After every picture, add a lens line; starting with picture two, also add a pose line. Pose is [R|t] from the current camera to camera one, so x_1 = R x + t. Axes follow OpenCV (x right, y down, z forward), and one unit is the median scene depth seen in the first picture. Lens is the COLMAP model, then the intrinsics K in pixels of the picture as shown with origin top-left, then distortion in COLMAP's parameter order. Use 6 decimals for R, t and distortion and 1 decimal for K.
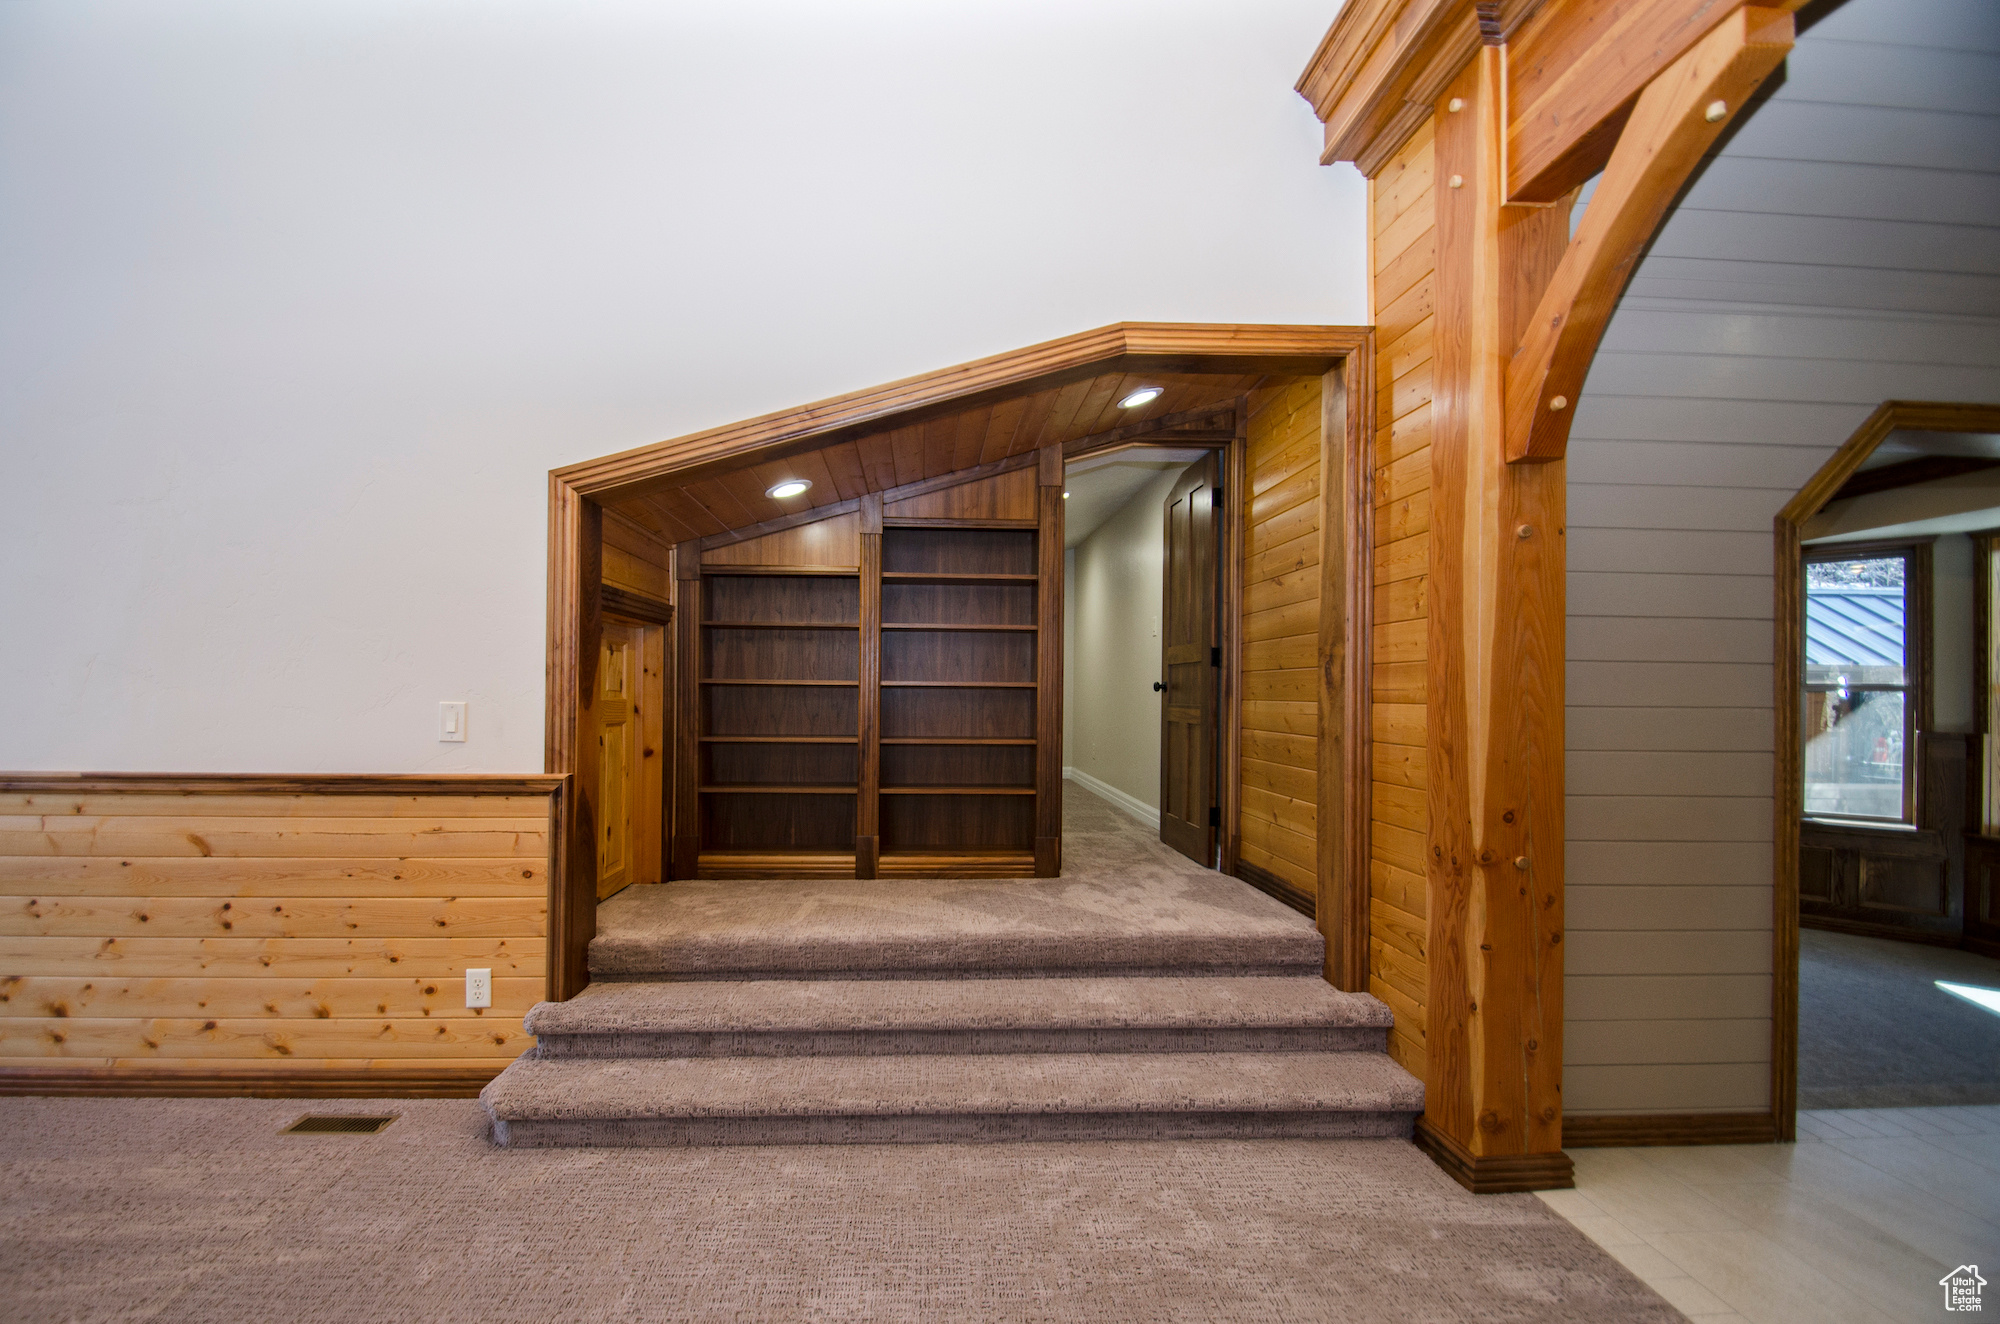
lens RADIAL K [[877.7, 0, 961.0], [0, 877.7, 704.1], [0, 0, 1]] dist [0.007589, -0.010724]
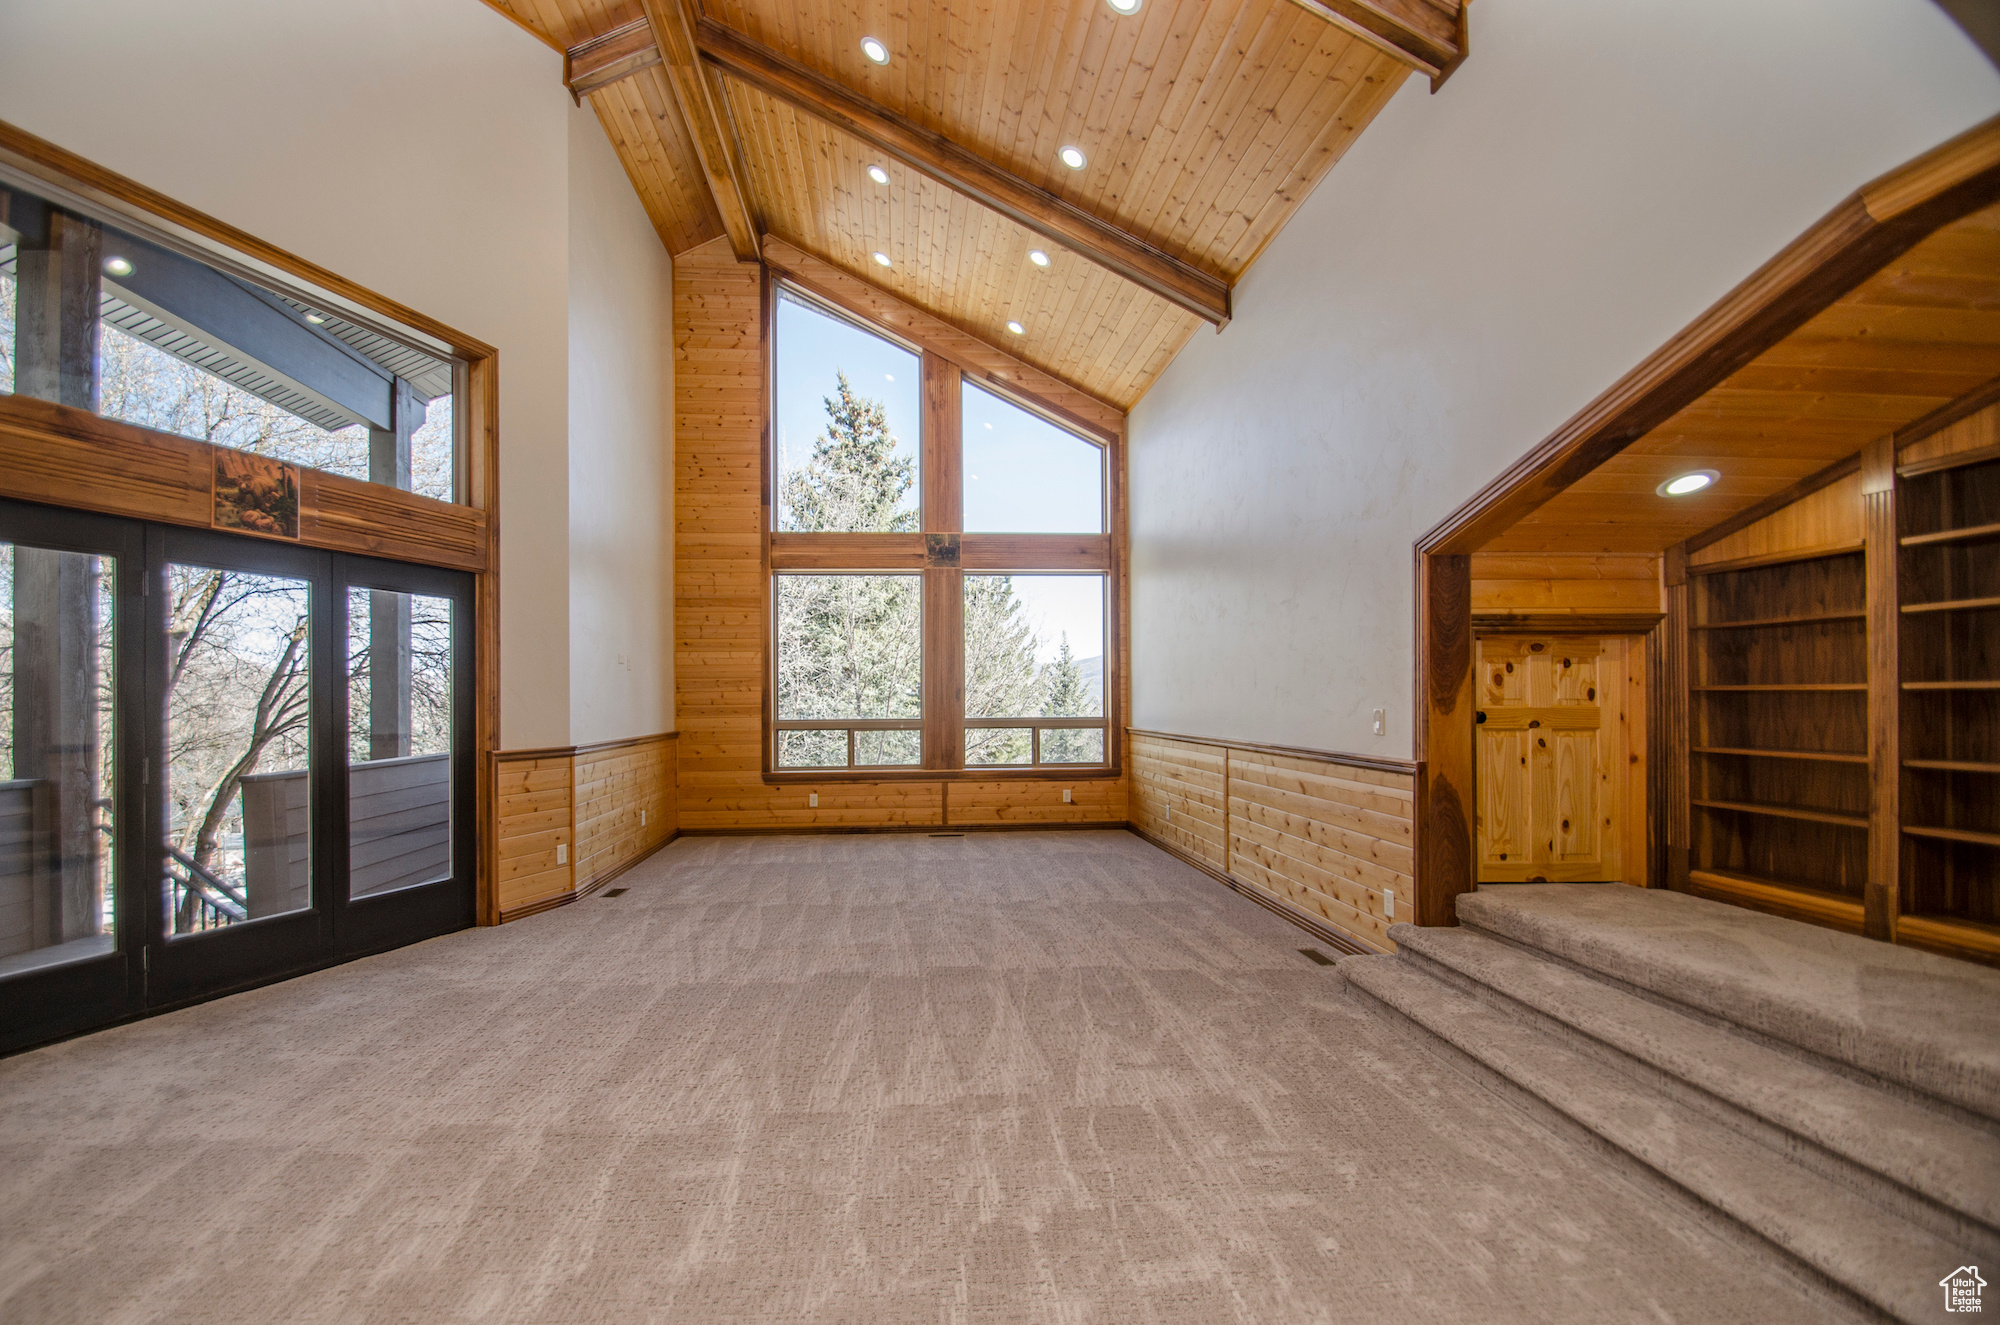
lens RADIAL K [[877.7, 0, 958.2], [0, 877.7, 699.7], [0, 0, 1]] dist [0.007589, -0.010724]
pose [[0.026238, -0.008657, -0.999618, 0.878661], [-0.009551, 0.999915, -0.008910, 0.003282], [0.999610, 0.009782, 0.026153, 0.233455]]
